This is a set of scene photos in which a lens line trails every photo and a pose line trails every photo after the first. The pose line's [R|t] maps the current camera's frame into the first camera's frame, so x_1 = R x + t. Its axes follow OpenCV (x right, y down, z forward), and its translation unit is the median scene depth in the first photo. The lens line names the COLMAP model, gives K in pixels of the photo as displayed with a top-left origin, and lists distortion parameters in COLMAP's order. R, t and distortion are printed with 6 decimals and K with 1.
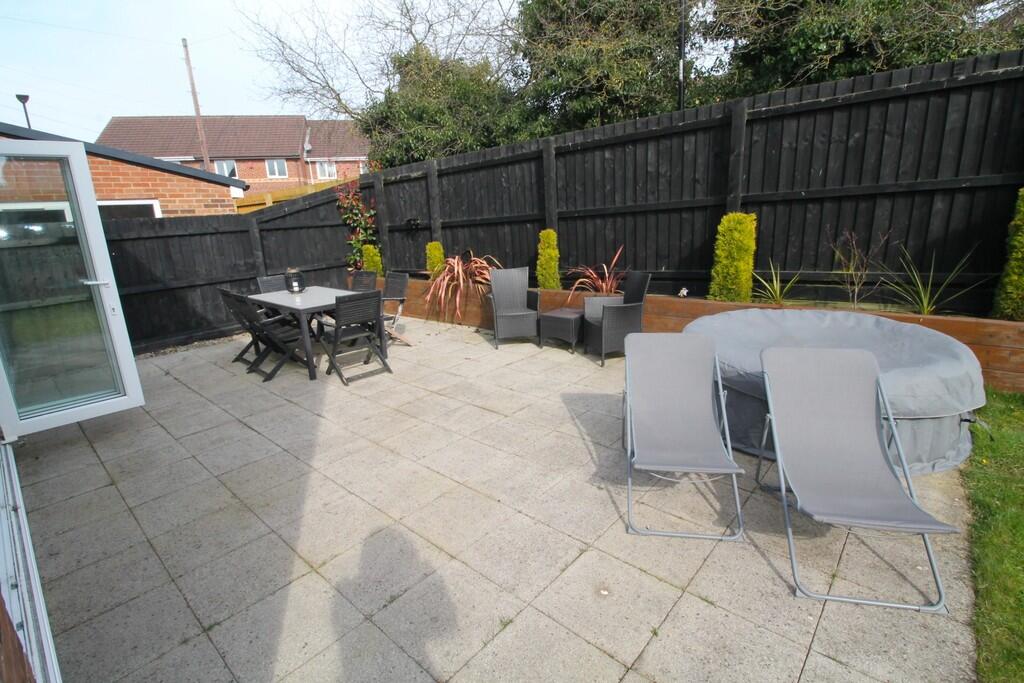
lens RADIAL K [[482.1, 0, 510.6], [0, 482.1, 344.6], [0, 0, 1]] dist [-0.022969, -0.001708]
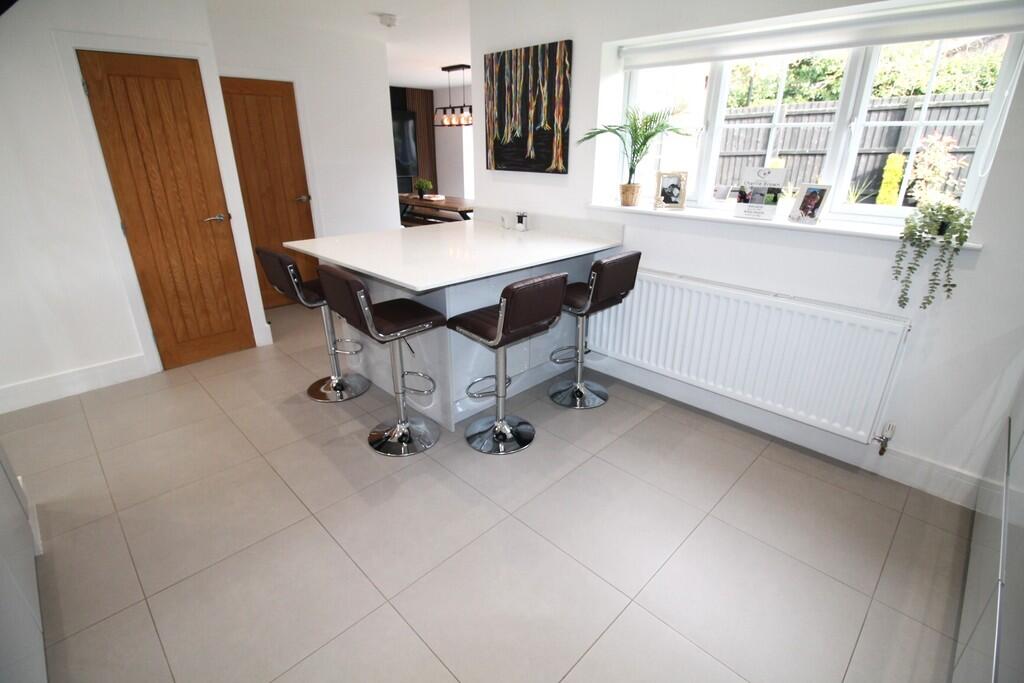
lens RADIAL K [[482.1, 0, 512.1], [0, 482.1, 343.2], [0, 0, 1]] dist [-0.022969, -0.001708]
pose [[0.997262, 0.070571, -0.022082, -0.471983], [-0.067780, 0.991779, 0.108538, 0.308998], [0.029561, -0.106745, 0.993847, -0.979526]]
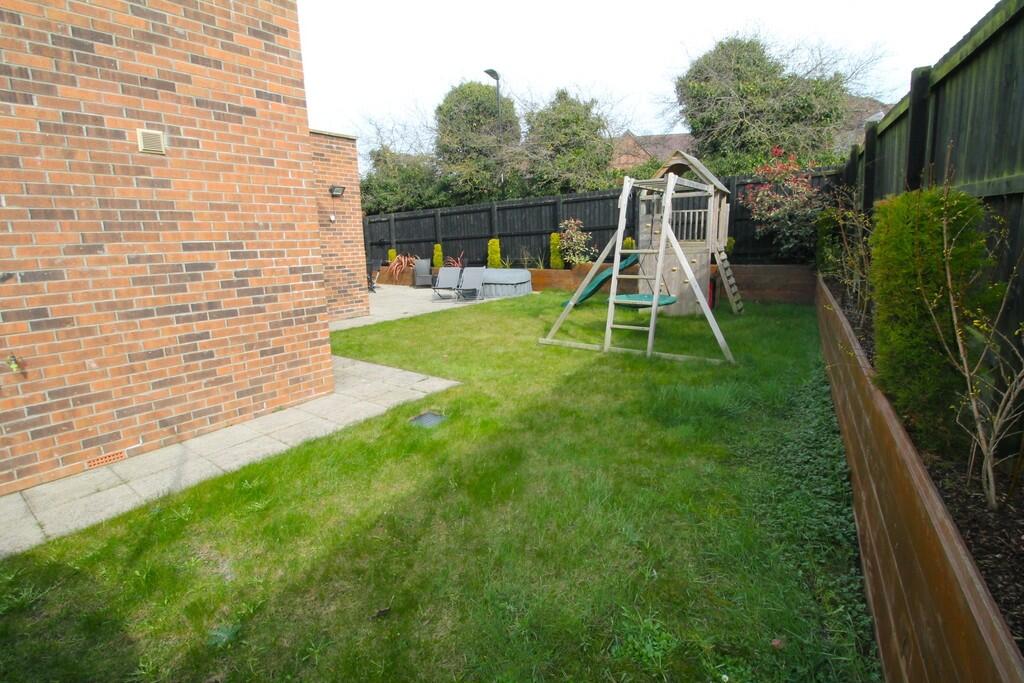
lens RADIAL K [[482.1, 0, 512.4], [0, 482.1, 338.5], [0, 0, 1]] dist [-0.022969, -0.001708]
pose [[0.995459, 0.009231, 0.094742, 0.232631], [-0.002892, 0.997760, -0.066835, 0.424851], [-0.095147, 0.066257, 0.993256, -1.522414]]
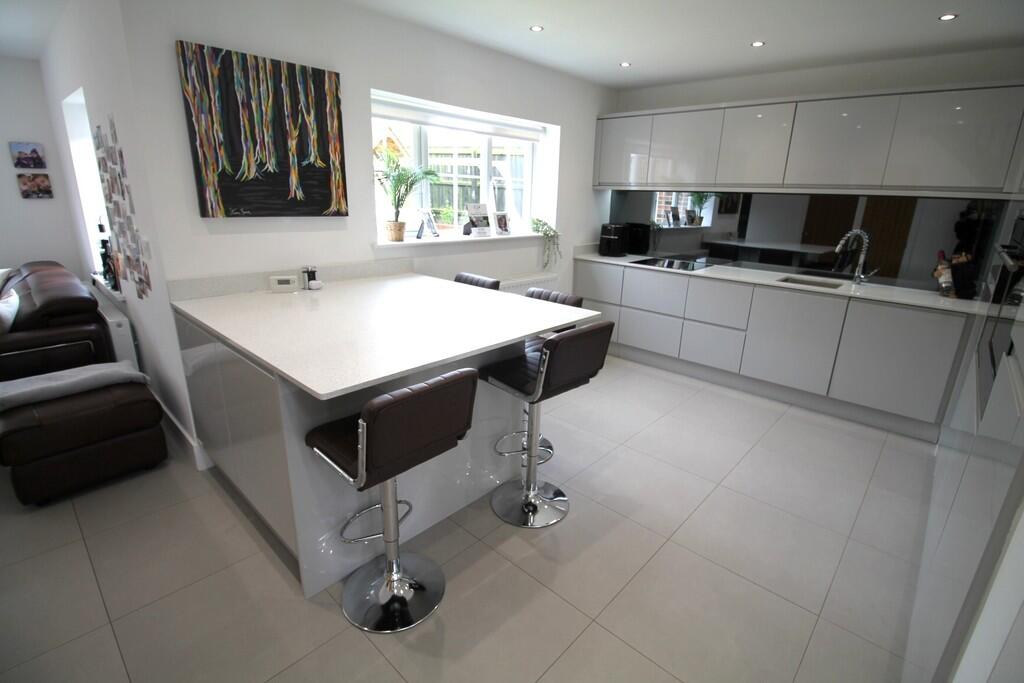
lens RADIAL K [[482.1, 0, 514.6], [0, 482.1, 340.7], [0, 0, 1]] dist [-0.022969, -0.001708]
pose [[0.005472, -0.239171, 0.970962, -0.930734], [0.242735, 0.942254, 0.230732, 0.225203], [-0.970077, 0.234424, 0.063212, -0.596978]]
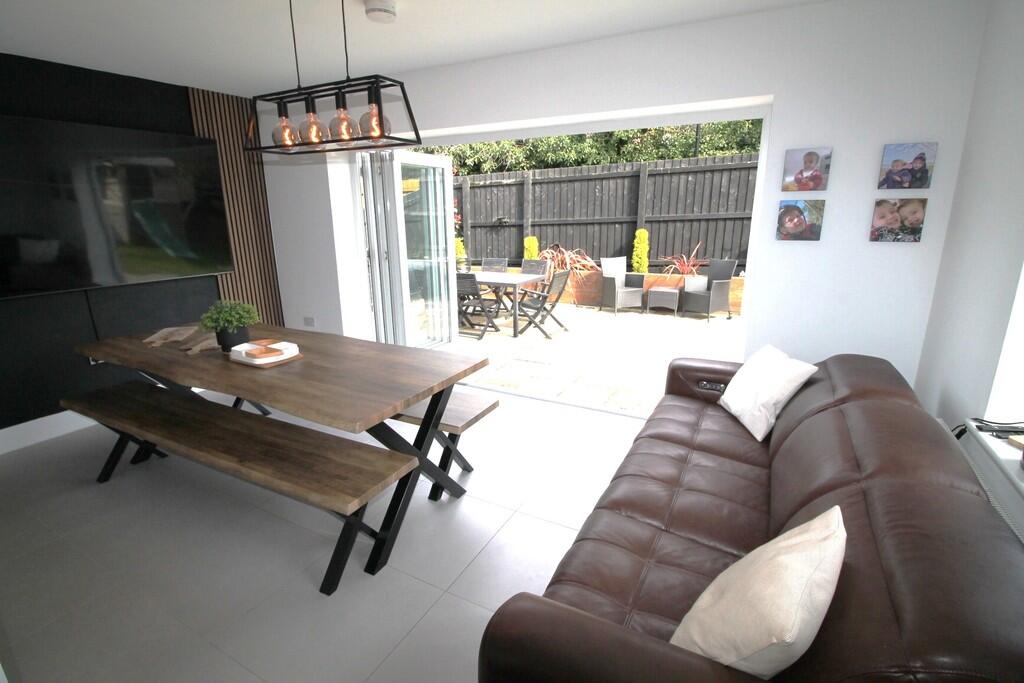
lens RADIAL K [[482.1, 0, 516.1], [0, 482.1, 342.1], [0, 0, 1]] dist [-0.022969, -0.001708]
pose [[0.966556, -0.022522, 0.255464, -0.614819], [0.028635, 0.999385, -0.020234, 0.096413], [-0.254851, 0.026872, 0.966607, -0.213141]]
